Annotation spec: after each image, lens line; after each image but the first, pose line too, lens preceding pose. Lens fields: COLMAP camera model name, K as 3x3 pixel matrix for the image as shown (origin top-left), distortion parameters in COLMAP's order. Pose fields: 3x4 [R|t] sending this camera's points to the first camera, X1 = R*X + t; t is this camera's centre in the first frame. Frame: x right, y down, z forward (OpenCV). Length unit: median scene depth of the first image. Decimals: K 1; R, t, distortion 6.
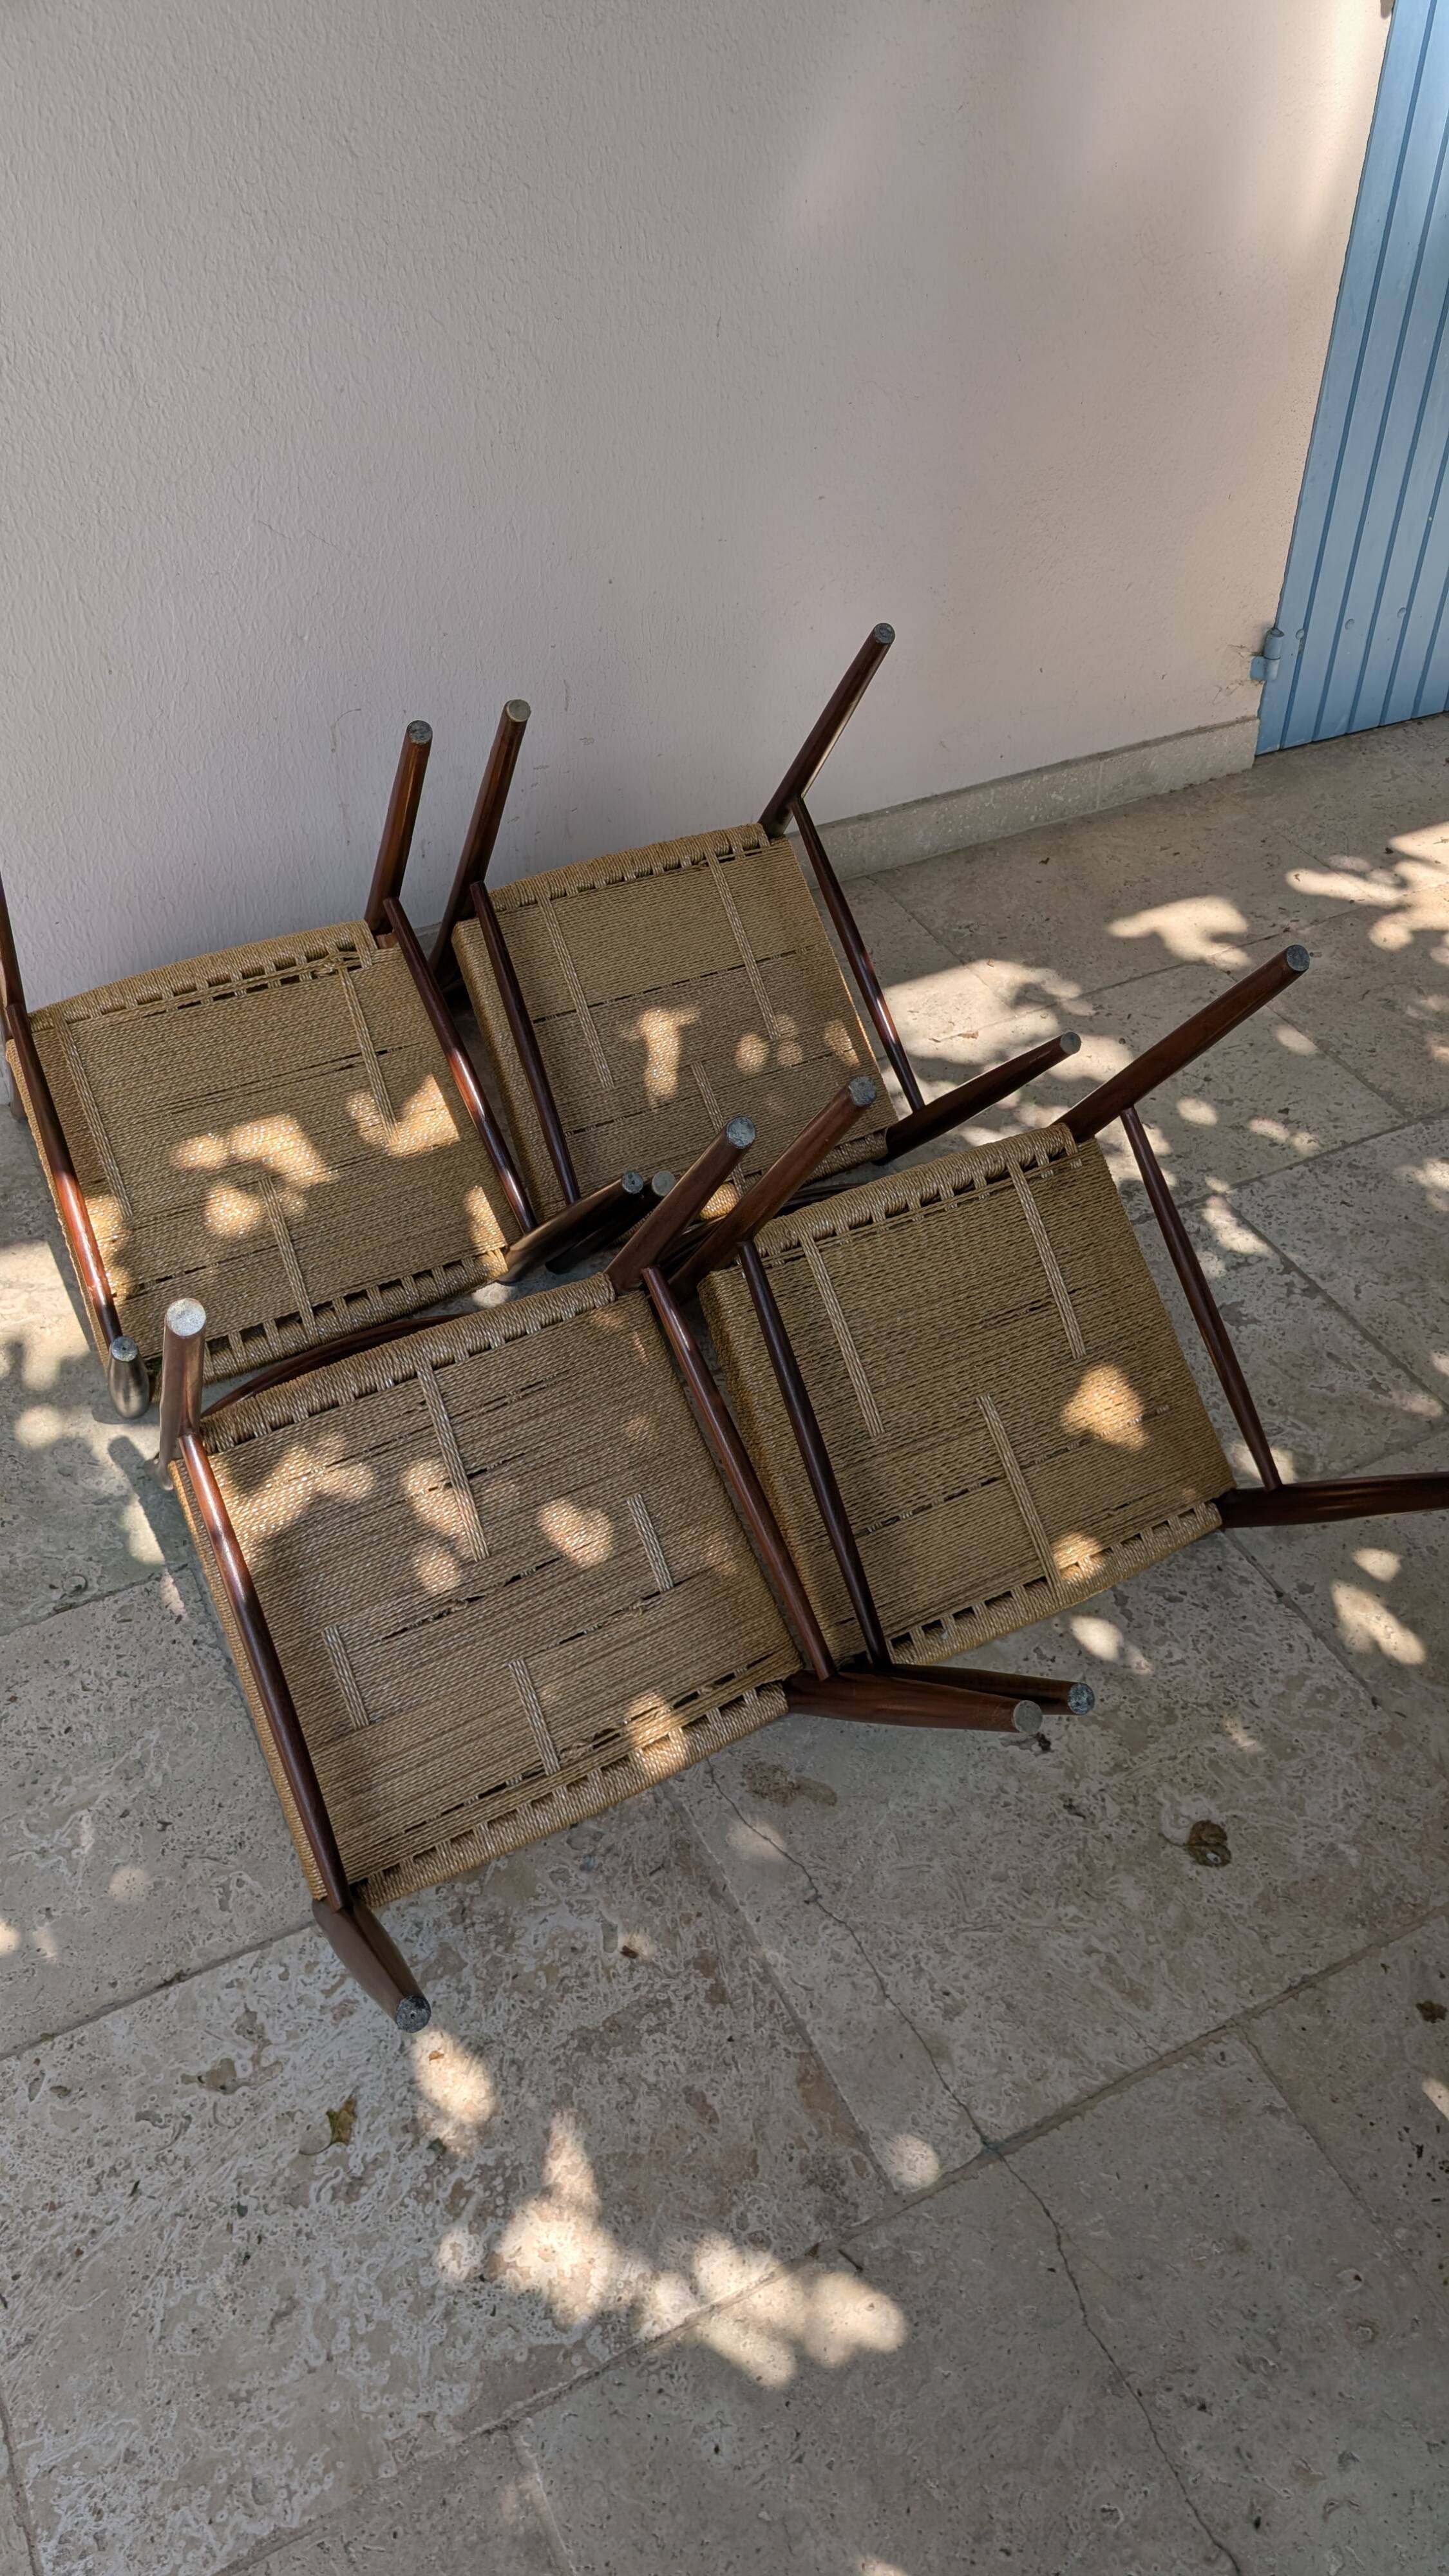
lens RADIAL K [[1847.6, 0, 722.3], [0, 1847.6, 1288.7], [0, 0, 1]] dist [-0.004024, -0.006934]
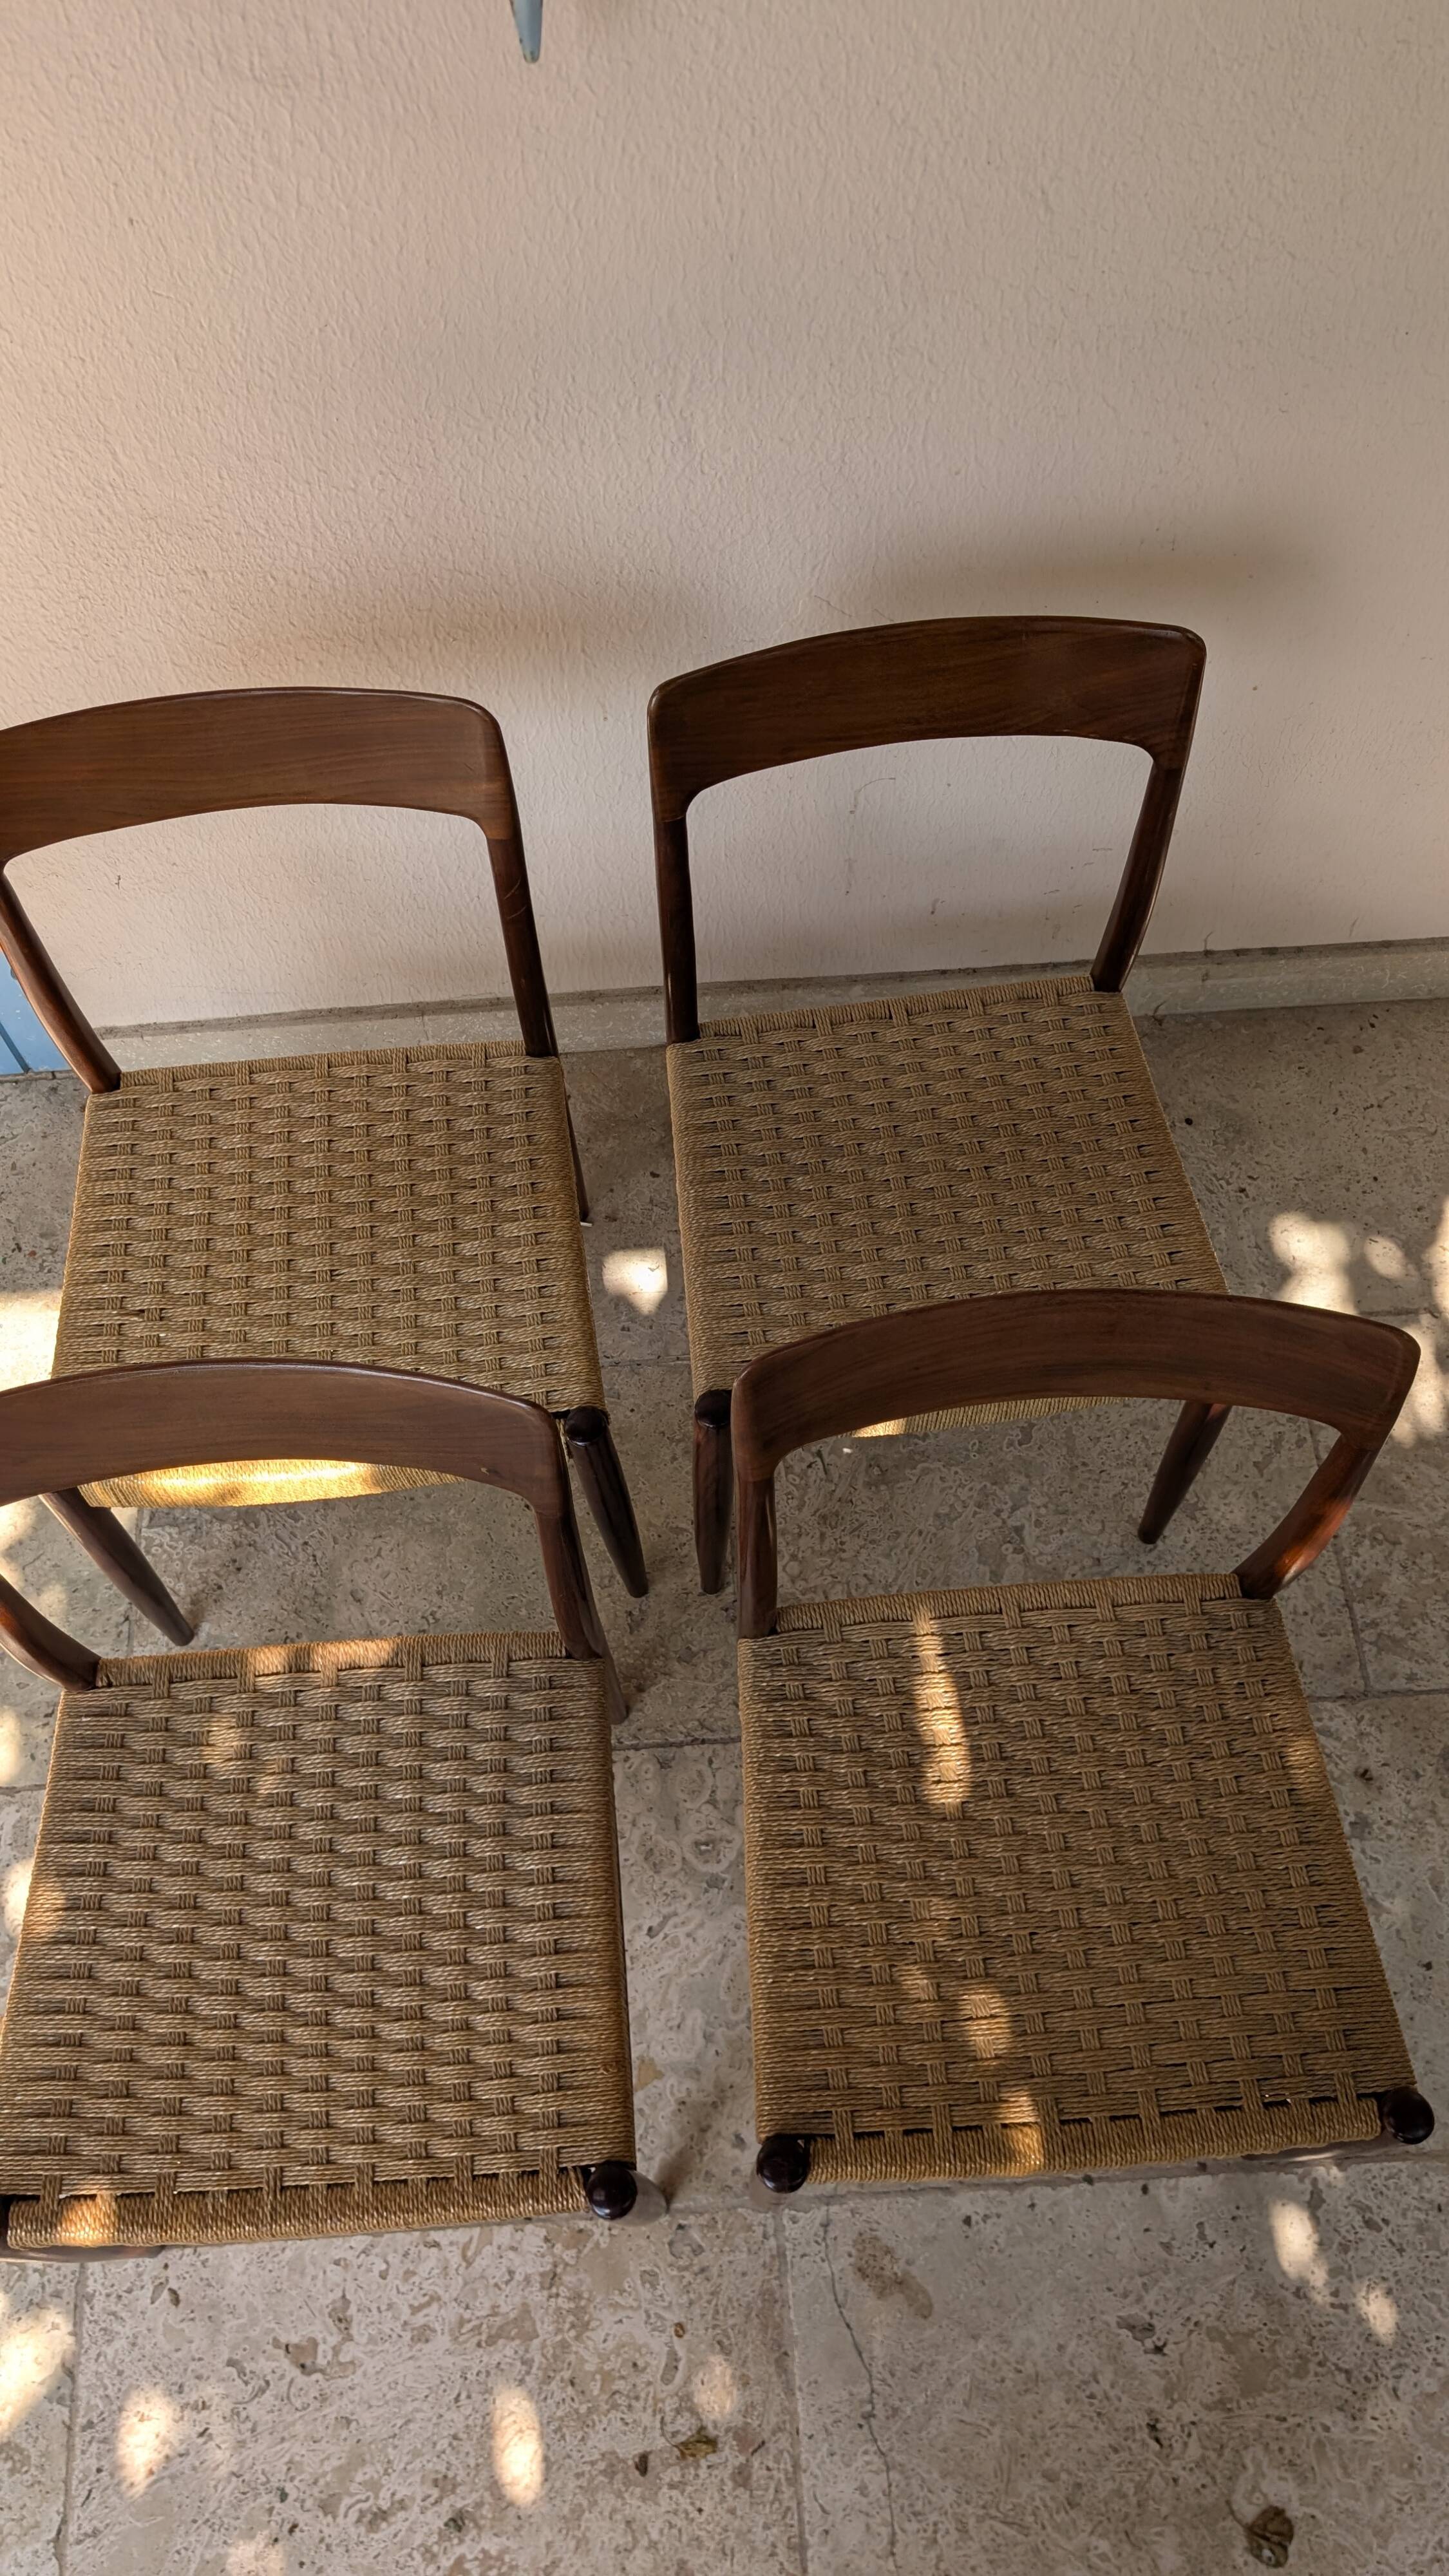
lens RADIAL K [[1847.6, 0, 723.6], [0, 1847.6, 1289.1], [0, 0, 1]] dist [-0.004024, -0.006934]
pose [[0.918397, 0.346788, -0.190488, -0.046871], [-0.254762, 0.886663, 0.385908, -0.614550], [0.302727, -0.305887, 0.902657, 0.253540]]
